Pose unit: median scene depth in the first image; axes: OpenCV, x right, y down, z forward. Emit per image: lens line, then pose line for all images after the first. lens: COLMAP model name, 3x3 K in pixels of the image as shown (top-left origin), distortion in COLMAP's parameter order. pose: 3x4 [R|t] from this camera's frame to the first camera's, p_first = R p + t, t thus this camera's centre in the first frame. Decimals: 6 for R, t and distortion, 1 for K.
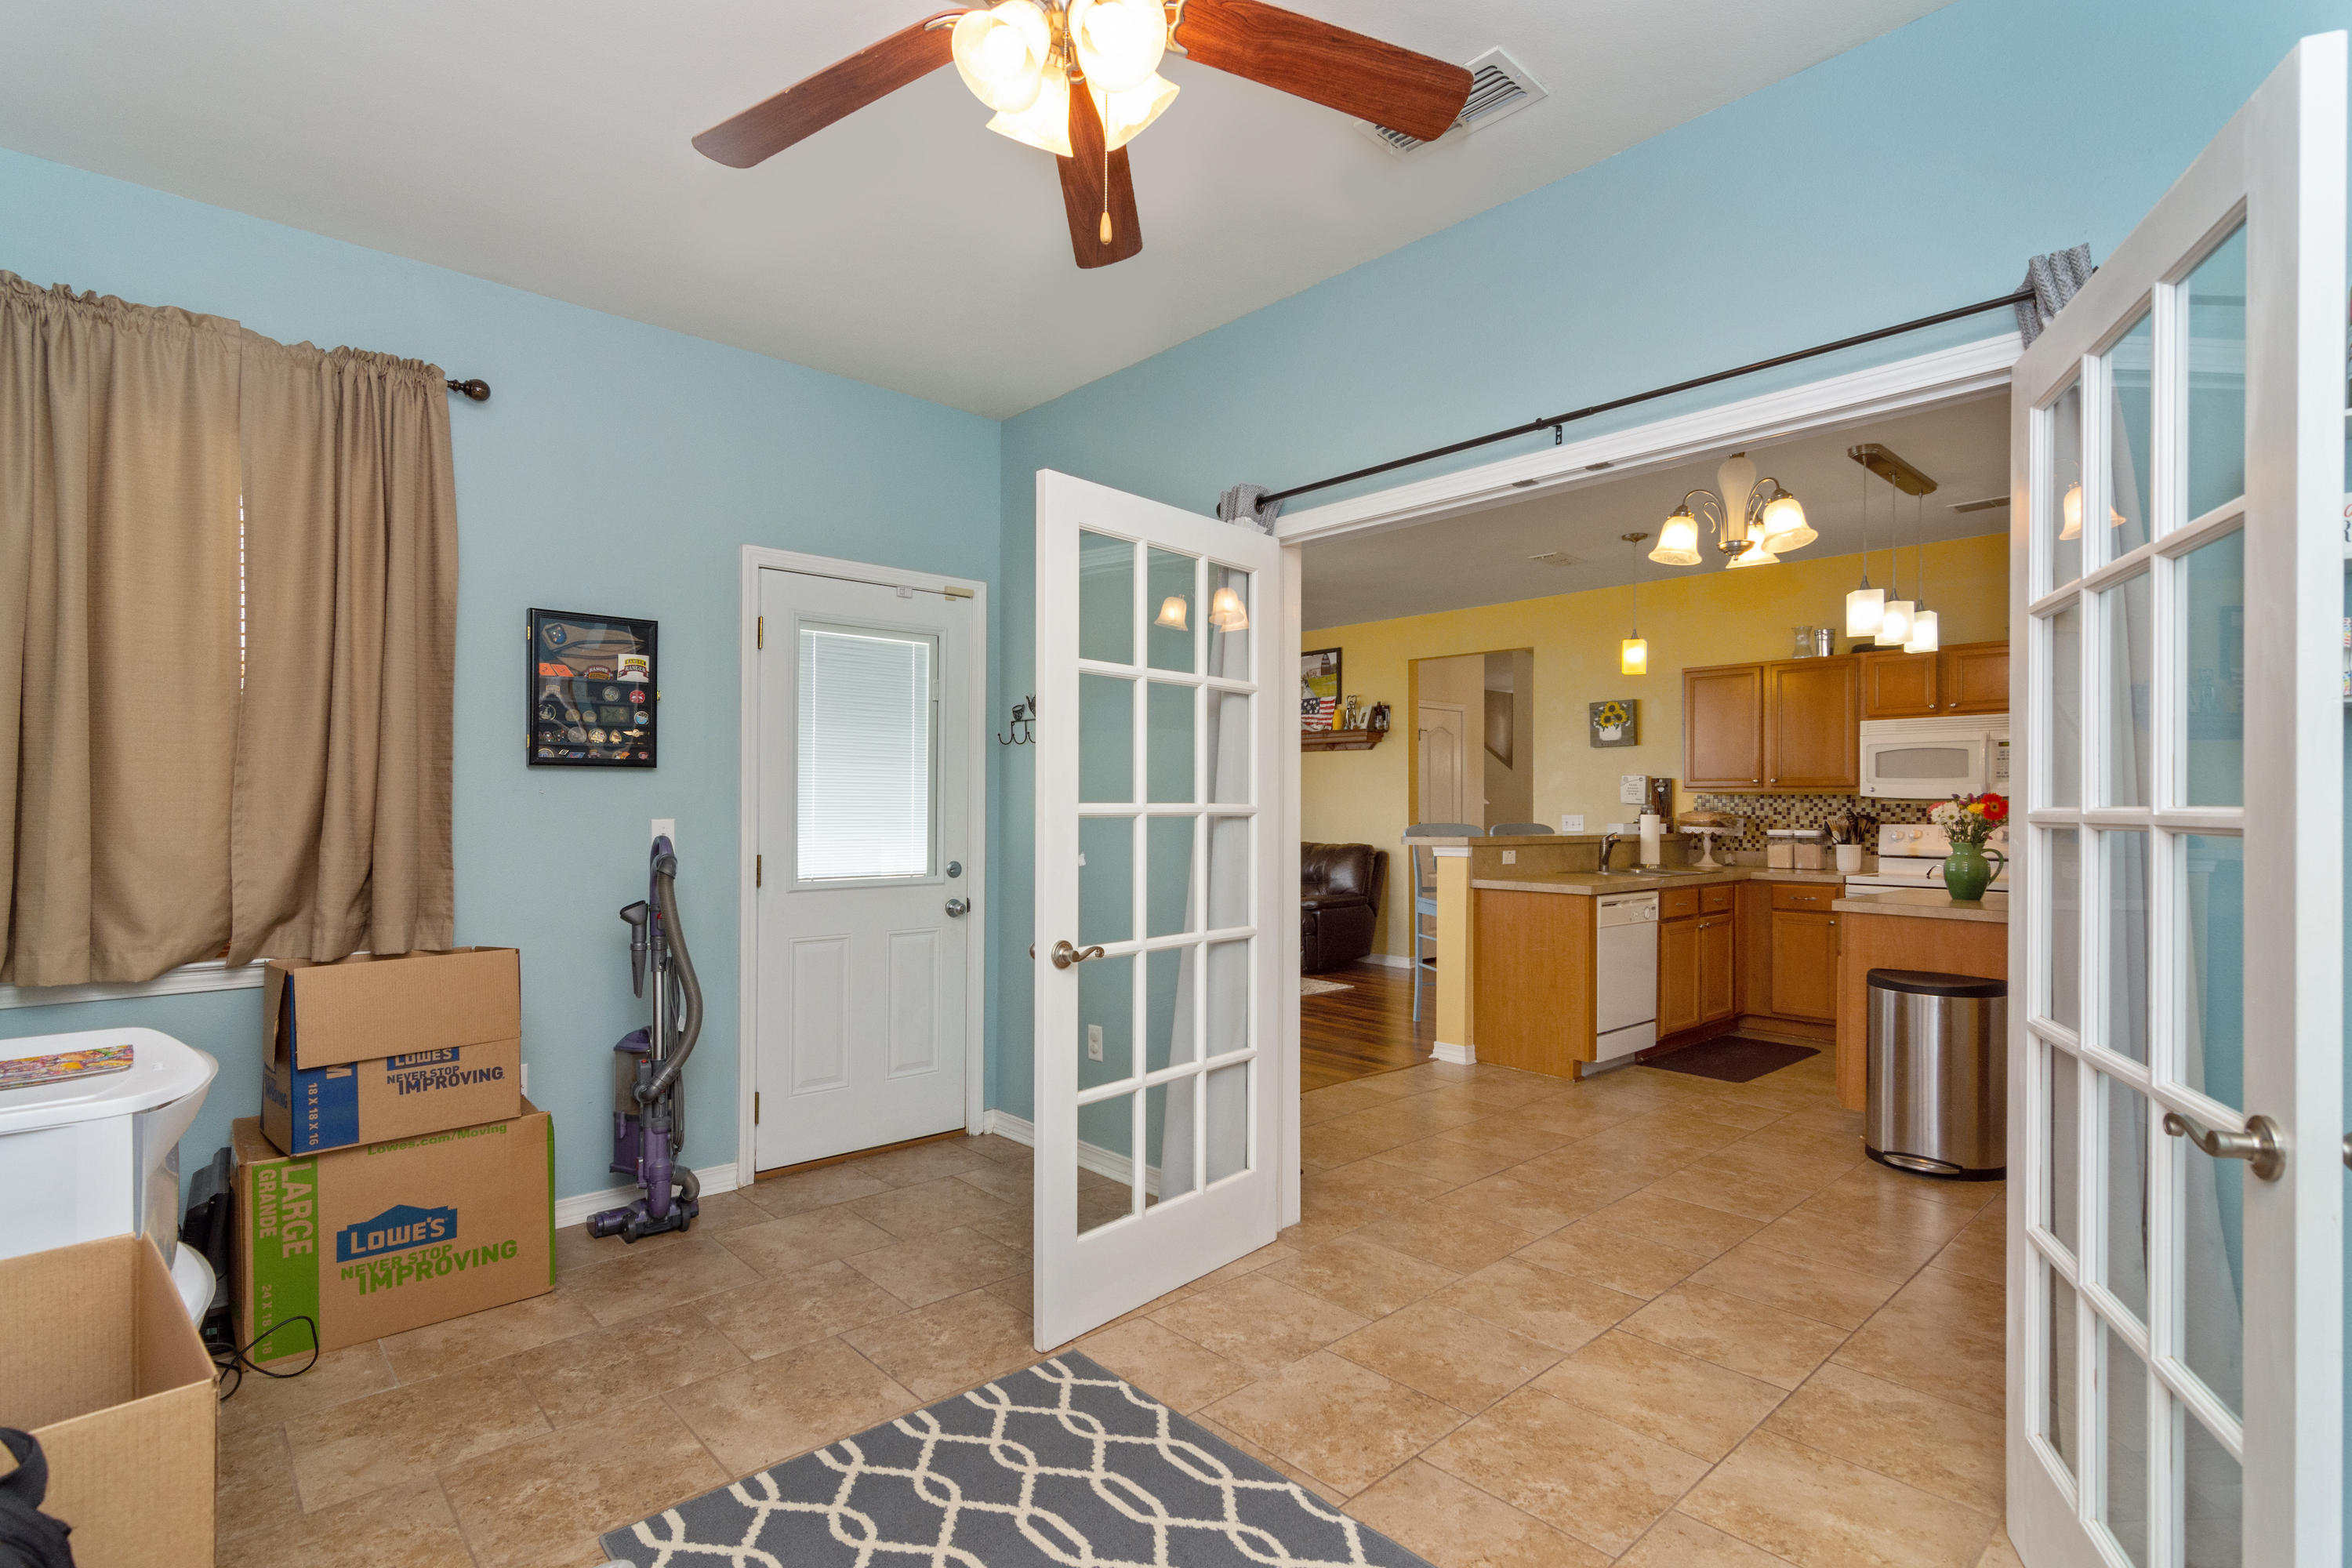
lens RADIAL K [[1154.2, 0, 1160.7], [0, 1154.2, 803.8], [0, 0, 1]] dist [0.000784, 0.001154]
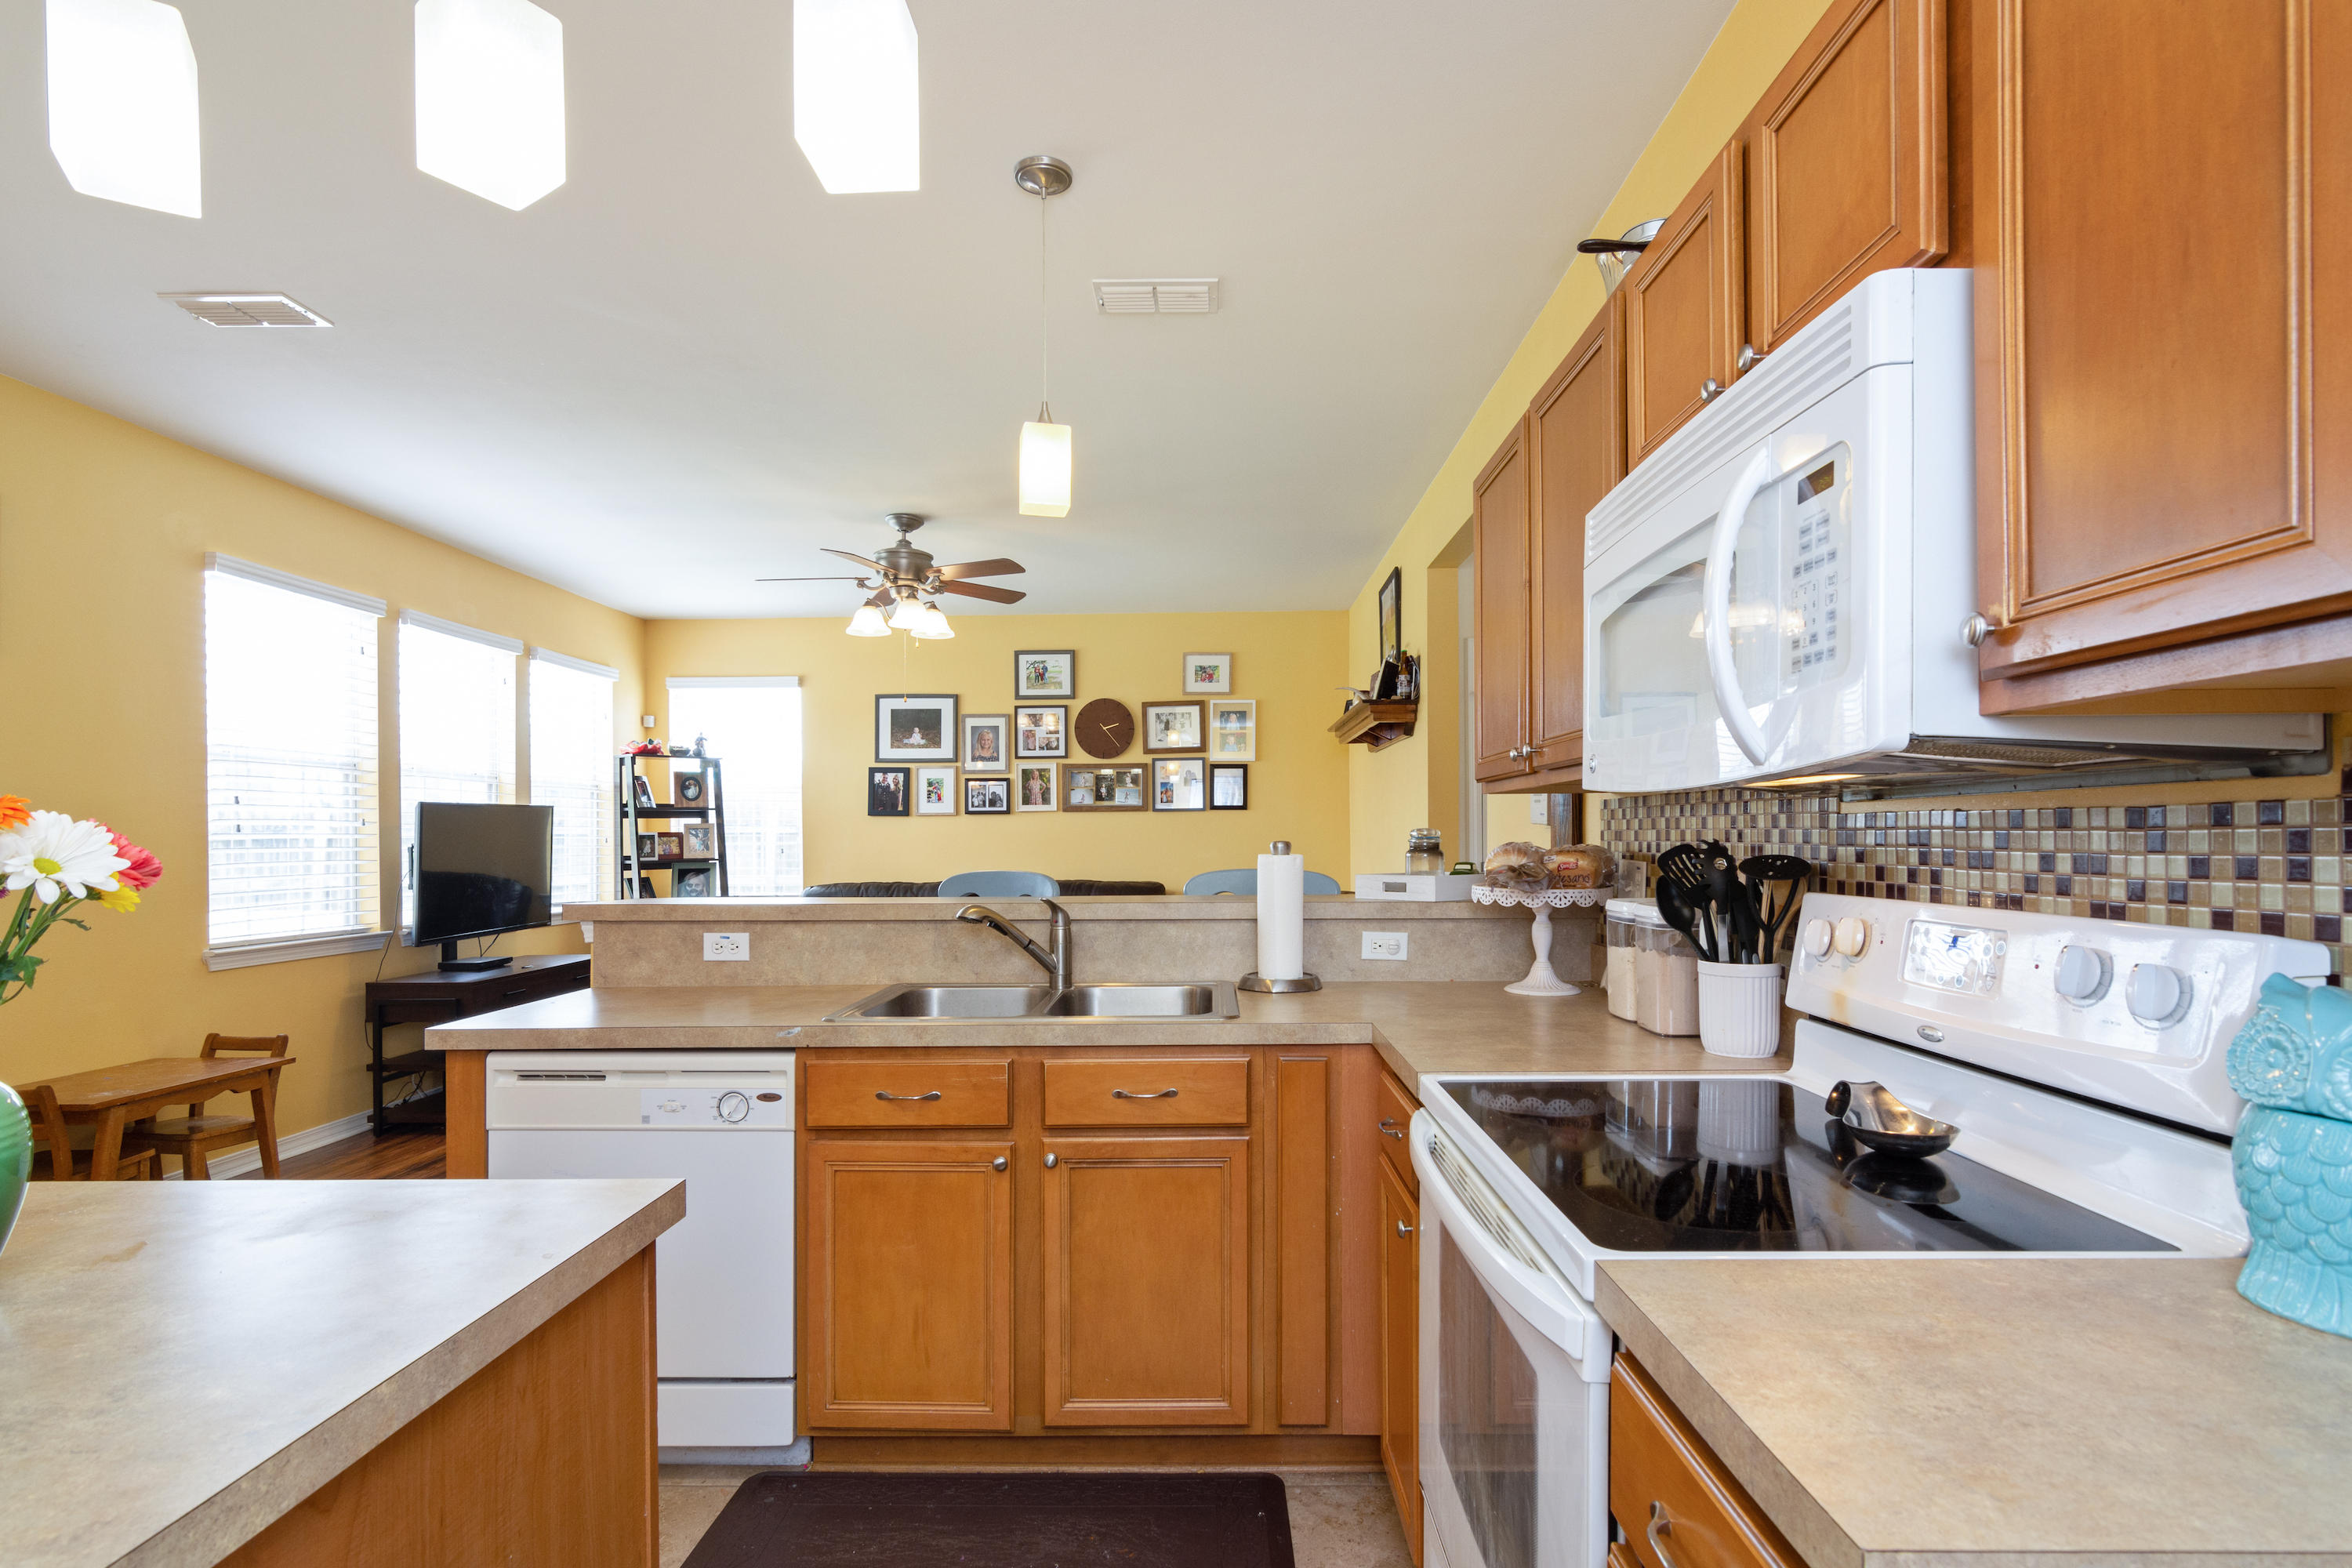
lens RADIAL K [[1154.2, 0, 1181.6], [0, 1154.2, 833.7], [0, 0, 1]] dist [0.000784, 0.001154]
pose [[0.724052, -0.011027, -0.689658, 0.620374], [0.013164, 0.999911, -0.002167, 0.002520], [0.689620, -0.007510, 0.724132, 0.628885]]
